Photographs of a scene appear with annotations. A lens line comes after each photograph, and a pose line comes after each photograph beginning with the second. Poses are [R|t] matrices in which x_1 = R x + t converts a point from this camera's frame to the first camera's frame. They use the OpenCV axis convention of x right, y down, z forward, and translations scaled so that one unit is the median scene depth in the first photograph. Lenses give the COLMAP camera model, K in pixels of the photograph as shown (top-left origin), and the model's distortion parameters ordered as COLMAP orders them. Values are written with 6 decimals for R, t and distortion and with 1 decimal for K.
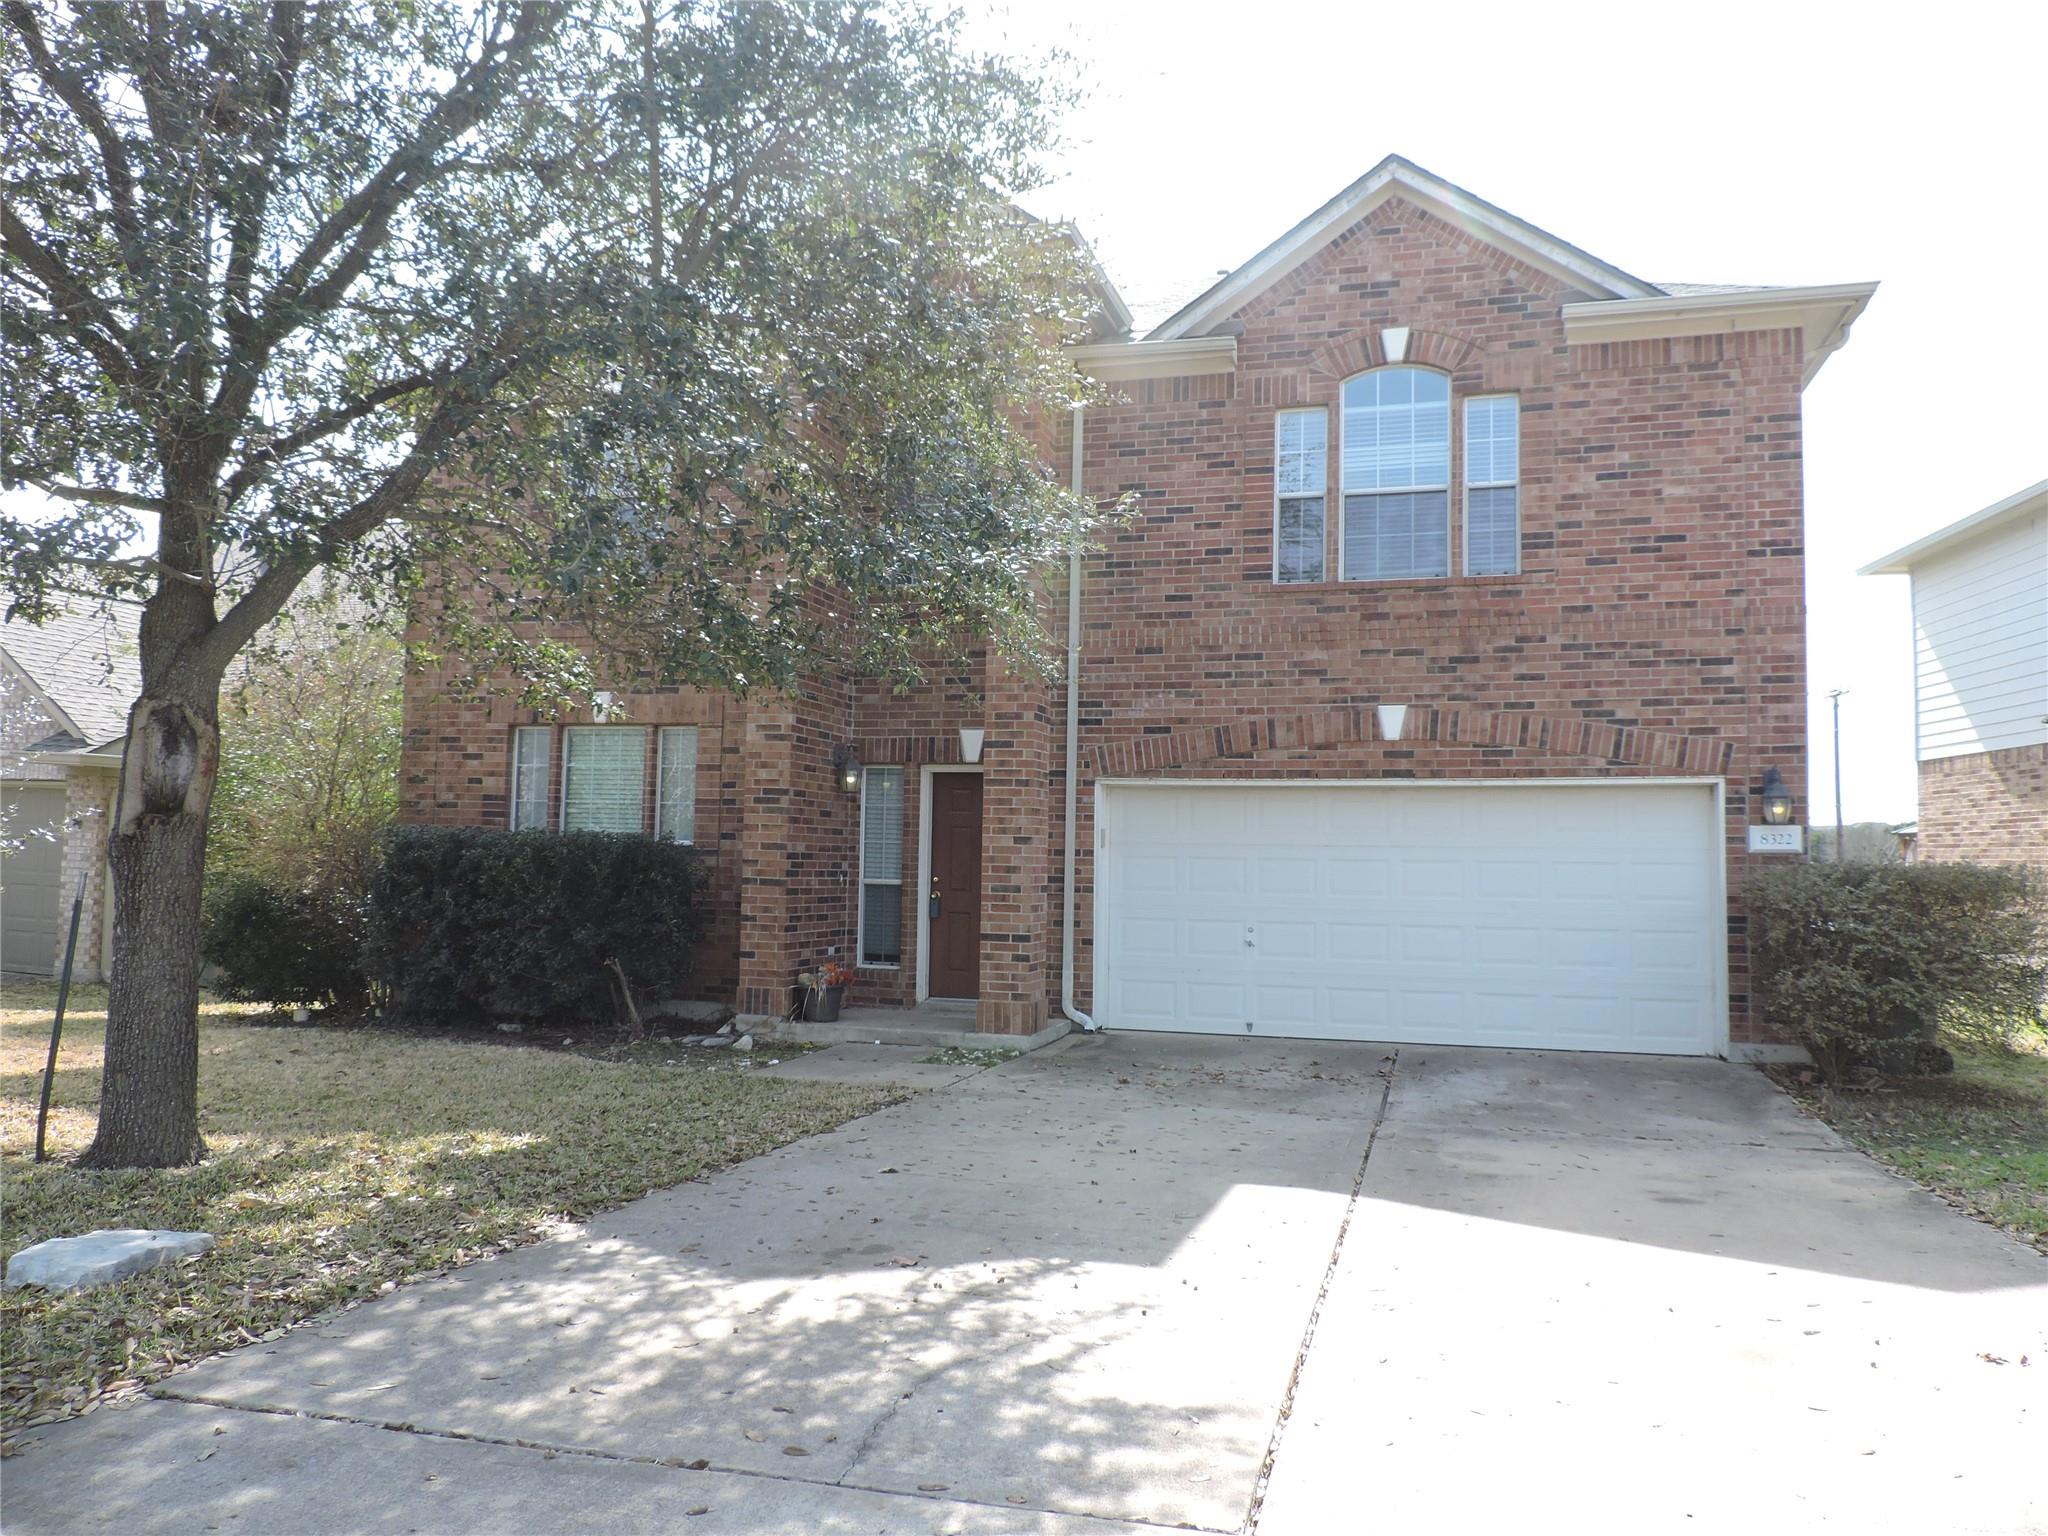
lens RADIAL K [[1473.2, 0, 1003.9], [0, 1473.2, 775.2], [0, 0, 1]] dist [-0.006070, 0.008059]
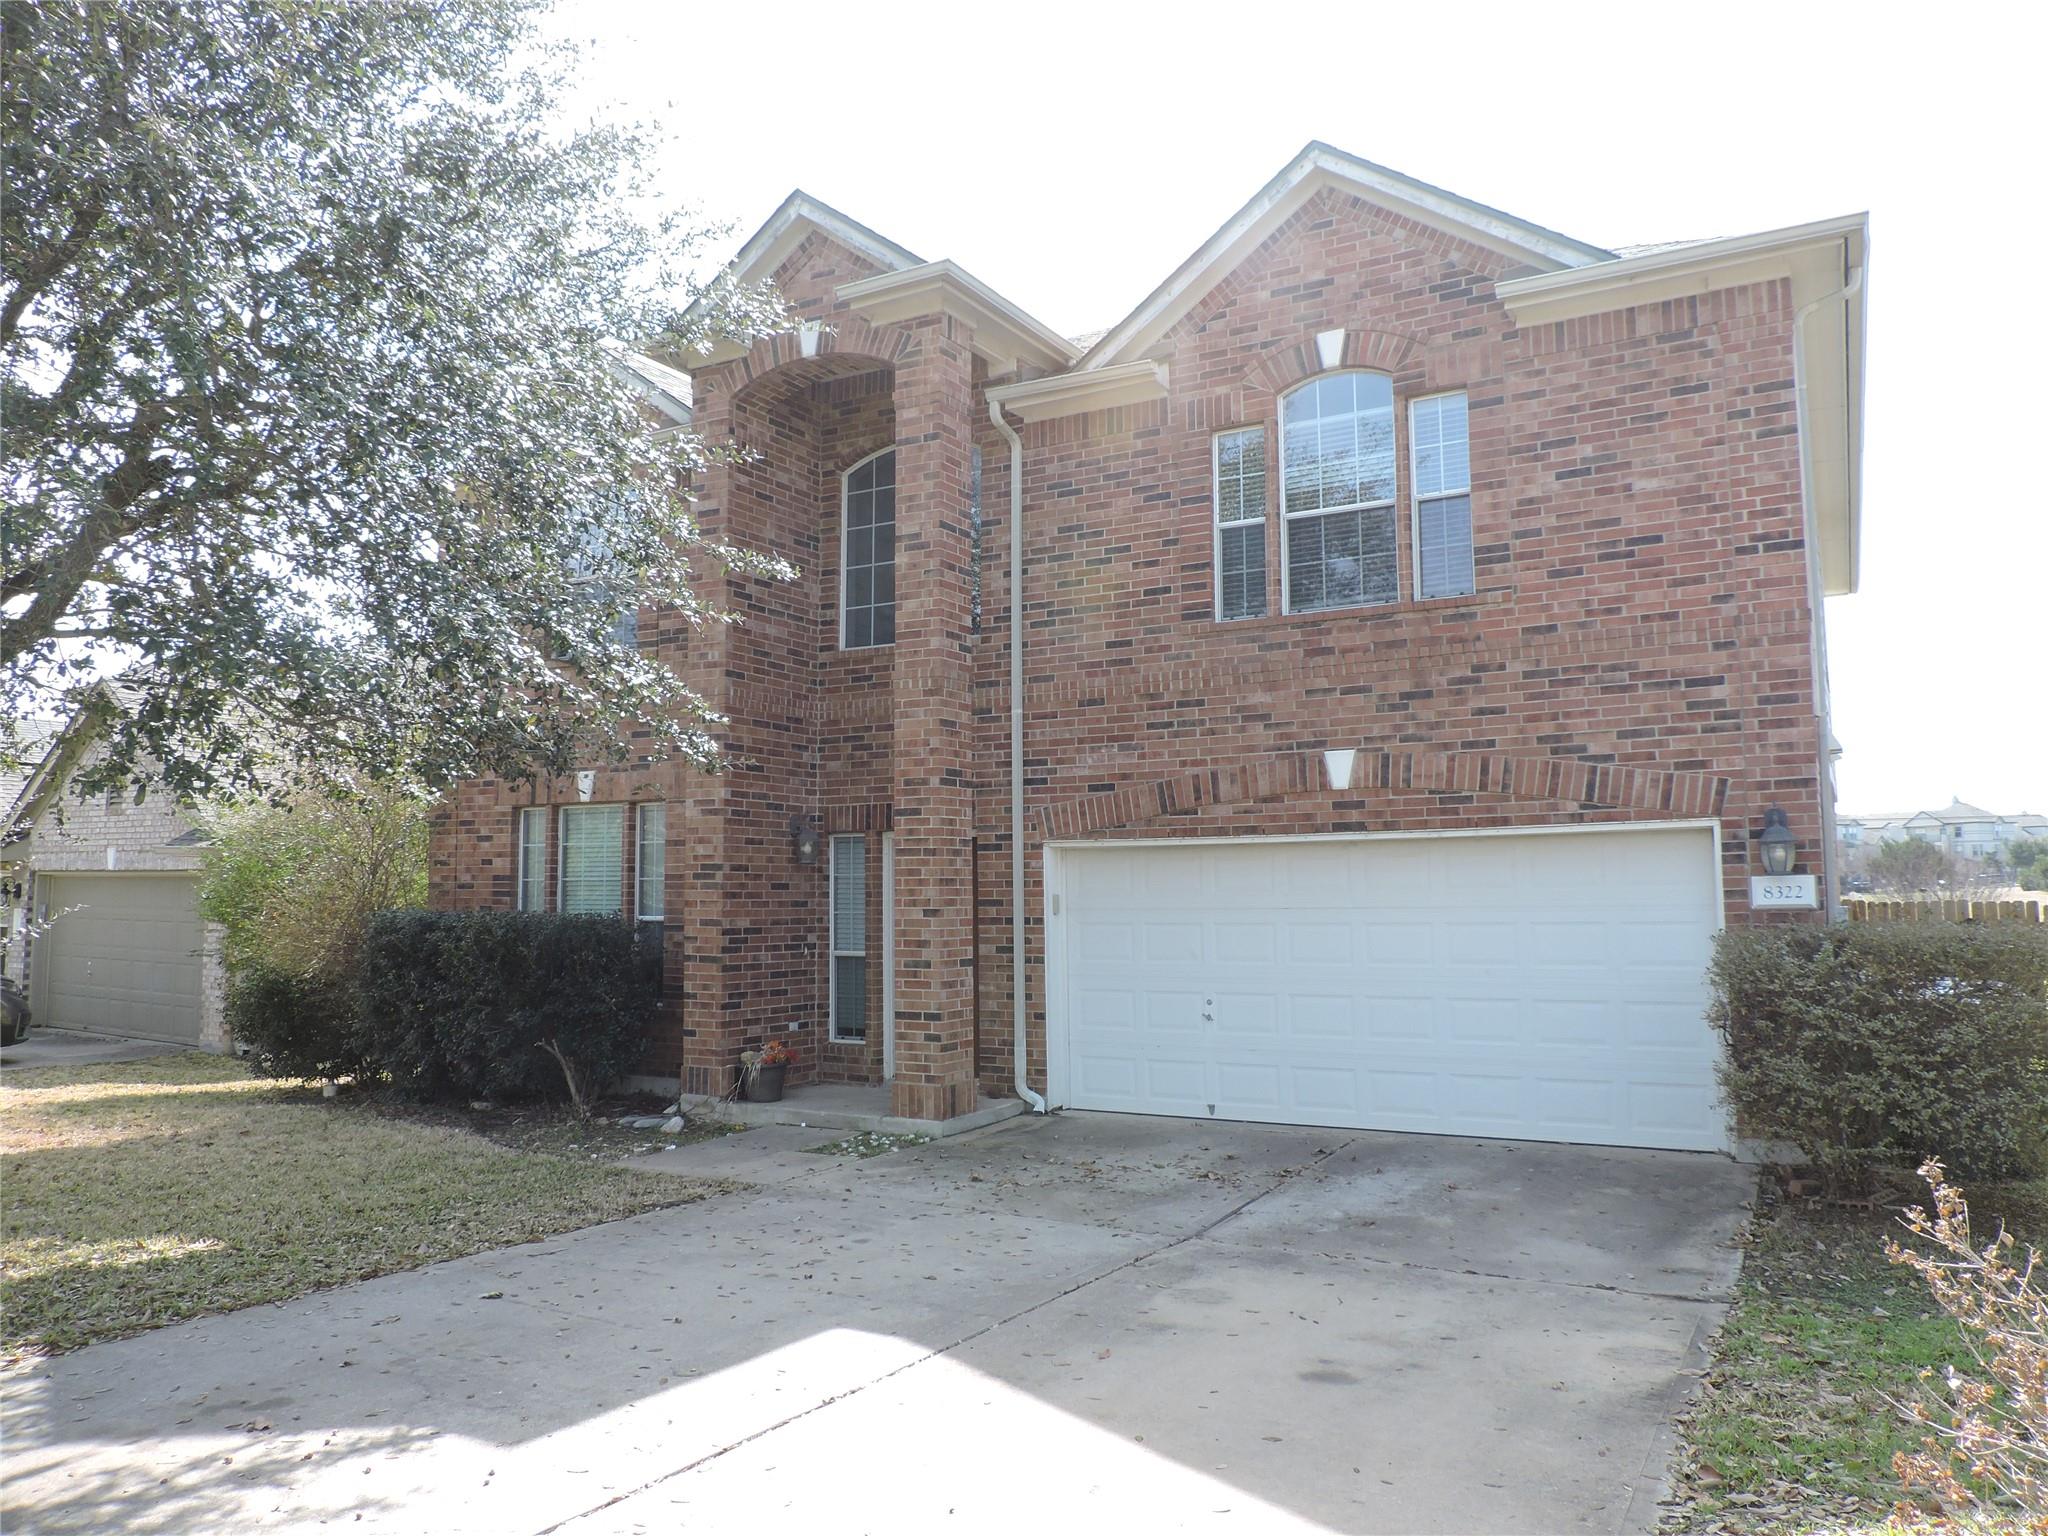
lens RADIAL K [[1473.2, 0, 1003.9], [0, 1473.2, 775.2], [0, 0, 1]] dist [-0.006070, 0.008059]
pose [[0.972156, -0.045071, -0.229959, 0.269961], [0.039680, 0.998820, -0.028015, -0.015350], [0.230951, 0.018110, 0.972797, 0.084739]]
